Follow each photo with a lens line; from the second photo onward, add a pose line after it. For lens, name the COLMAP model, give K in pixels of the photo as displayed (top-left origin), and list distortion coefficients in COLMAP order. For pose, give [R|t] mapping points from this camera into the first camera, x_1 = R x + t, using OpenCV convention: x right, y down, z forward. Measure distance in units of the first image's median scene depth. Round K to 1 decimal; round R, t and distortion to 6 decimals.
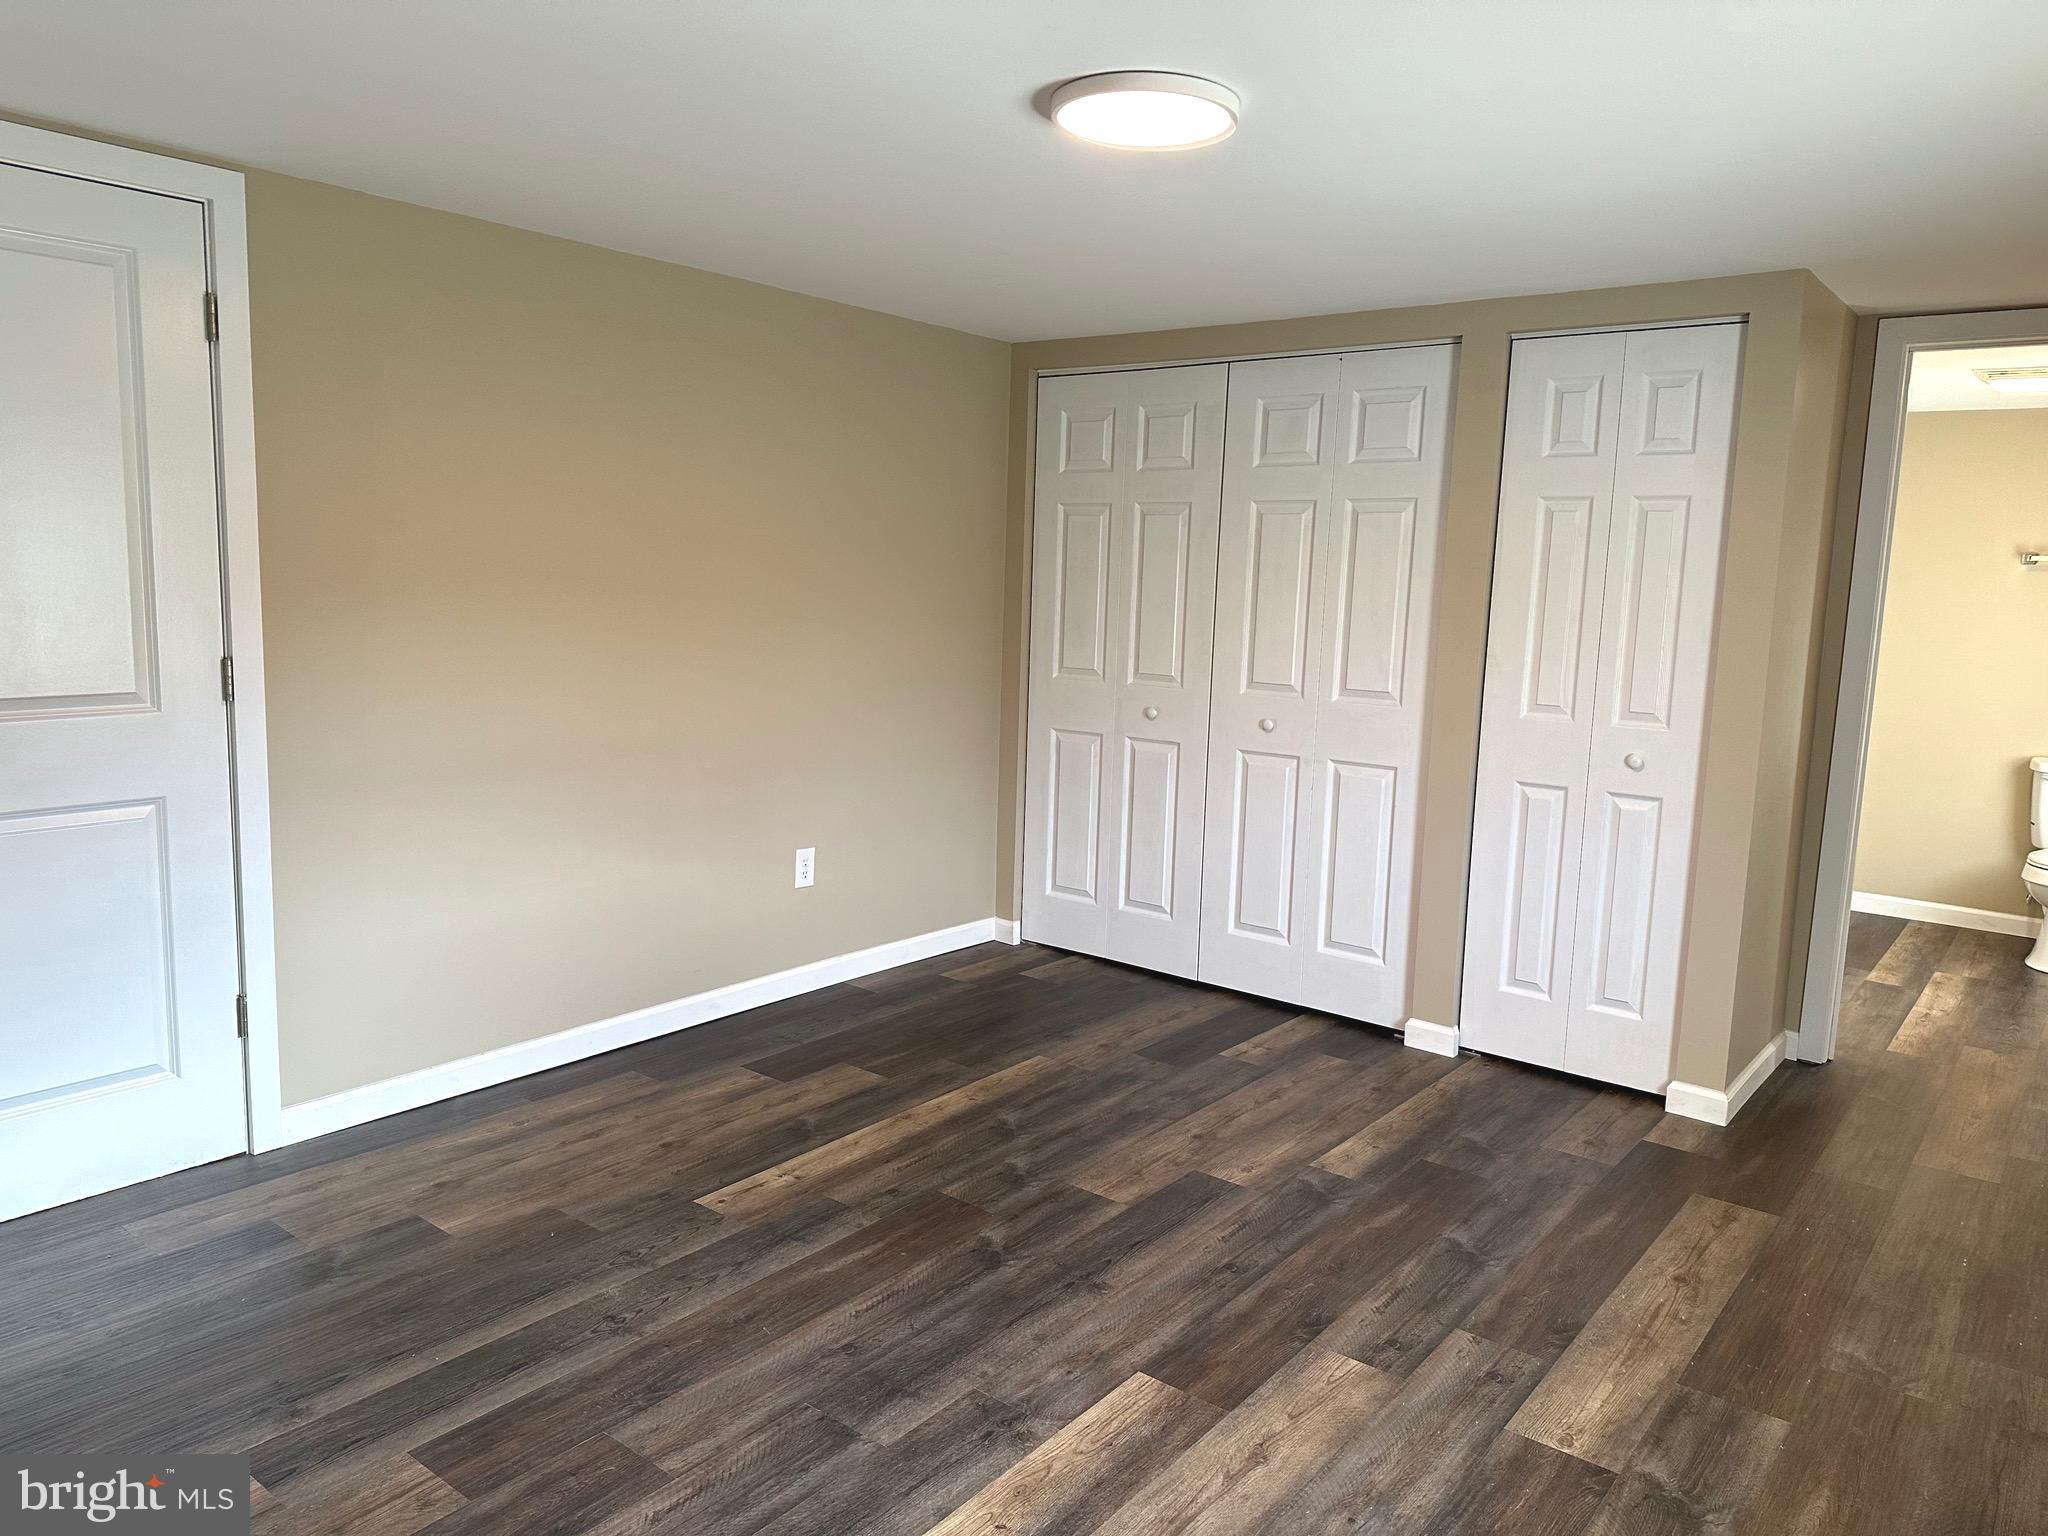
lens RADIAL K [[1418.3, 0, 1024.0], [0, 1418.3, 768.0], [0, 0, 1]] dist [0.148064, -0.194699]
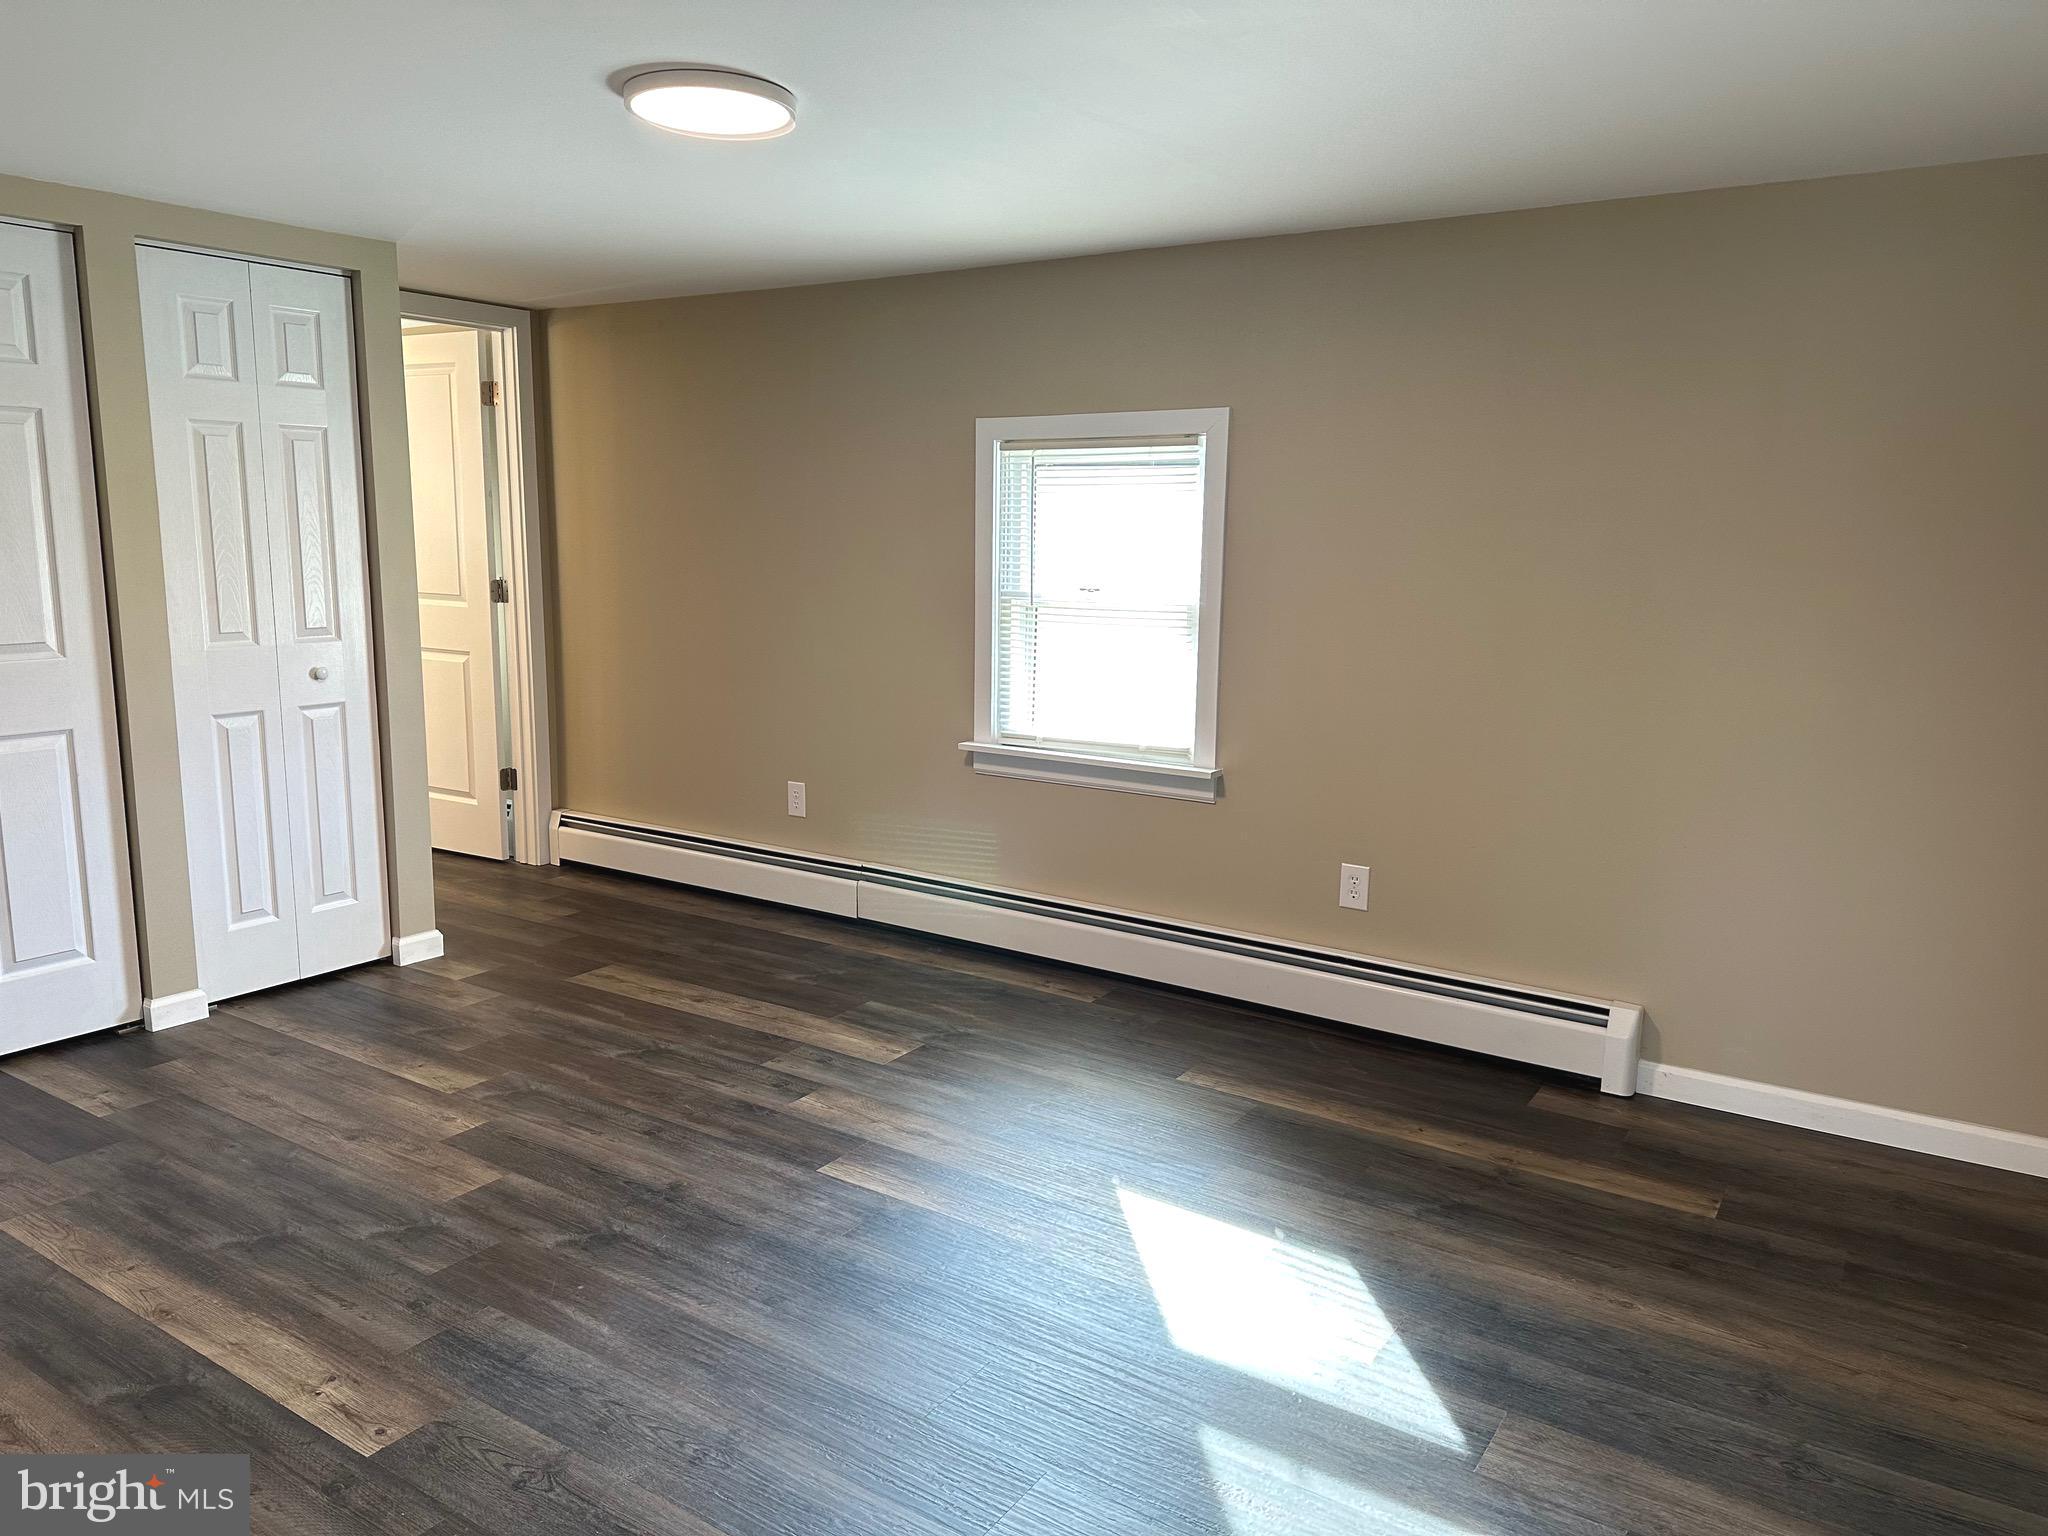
lens RADIAL K [[1433.5, 0, 1024.0], [0, 1433.5, 768.0], [0, 0, 1]] dist [0.023843, -0.022247]
pose [[-0.089172, -0.200968, 0.975531, -0.776331], [0.118274, 0.970366, 0.210715, -0.113205], [-0.988969, 0.134170, -0.062760, 0.622705]]
